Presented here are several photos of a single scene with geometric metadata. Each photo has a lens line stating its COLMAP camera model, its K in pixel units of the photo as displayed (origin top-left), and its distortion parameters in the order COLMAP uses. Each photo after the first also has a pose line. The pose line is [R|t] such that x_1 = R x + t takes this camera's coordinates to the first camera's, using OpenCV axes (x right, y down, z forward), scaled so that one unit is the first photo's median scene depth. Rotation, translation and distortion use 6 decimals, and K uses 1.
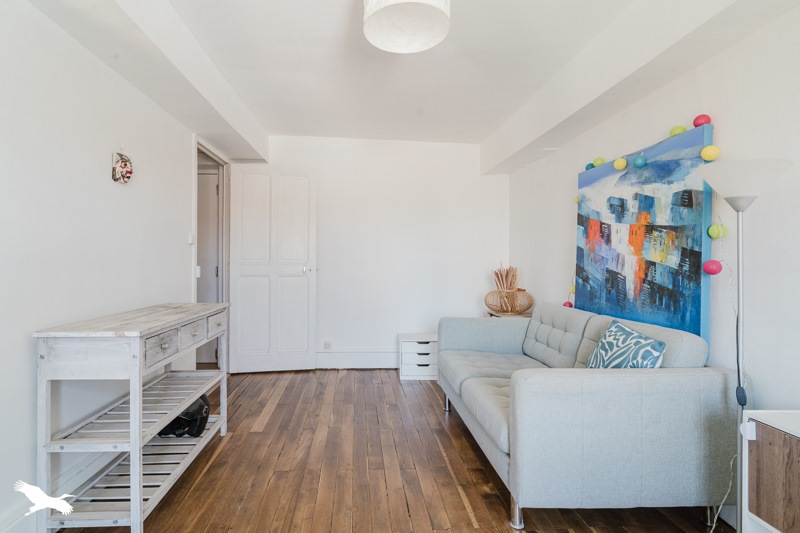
lens RADIAL K [[435.8, 0, 401.2], [0, 435.8, 260.0], [0, 0, 1]] dist [0.002286, -0.000035]
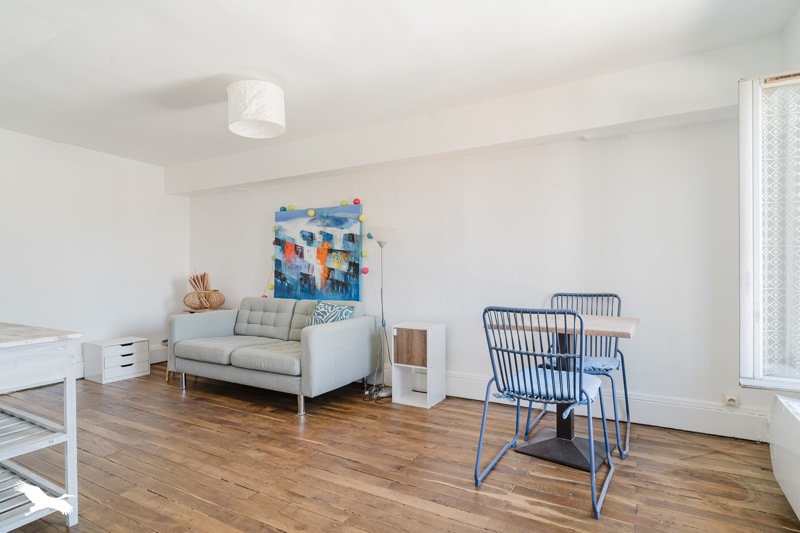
lens RADIAL K [[435.8, 0, 399.1], [0, 435.8, 267.7], [0, 0, 1]] dist [0.002286, -0.000035]
pose [[0.530746, -0.009525, 0.847478, -0.861248], [0.004687, 0.999955, 0.008304, -0.012726], [-0.847518, -0.000435, 0.530766, -0.255838]]
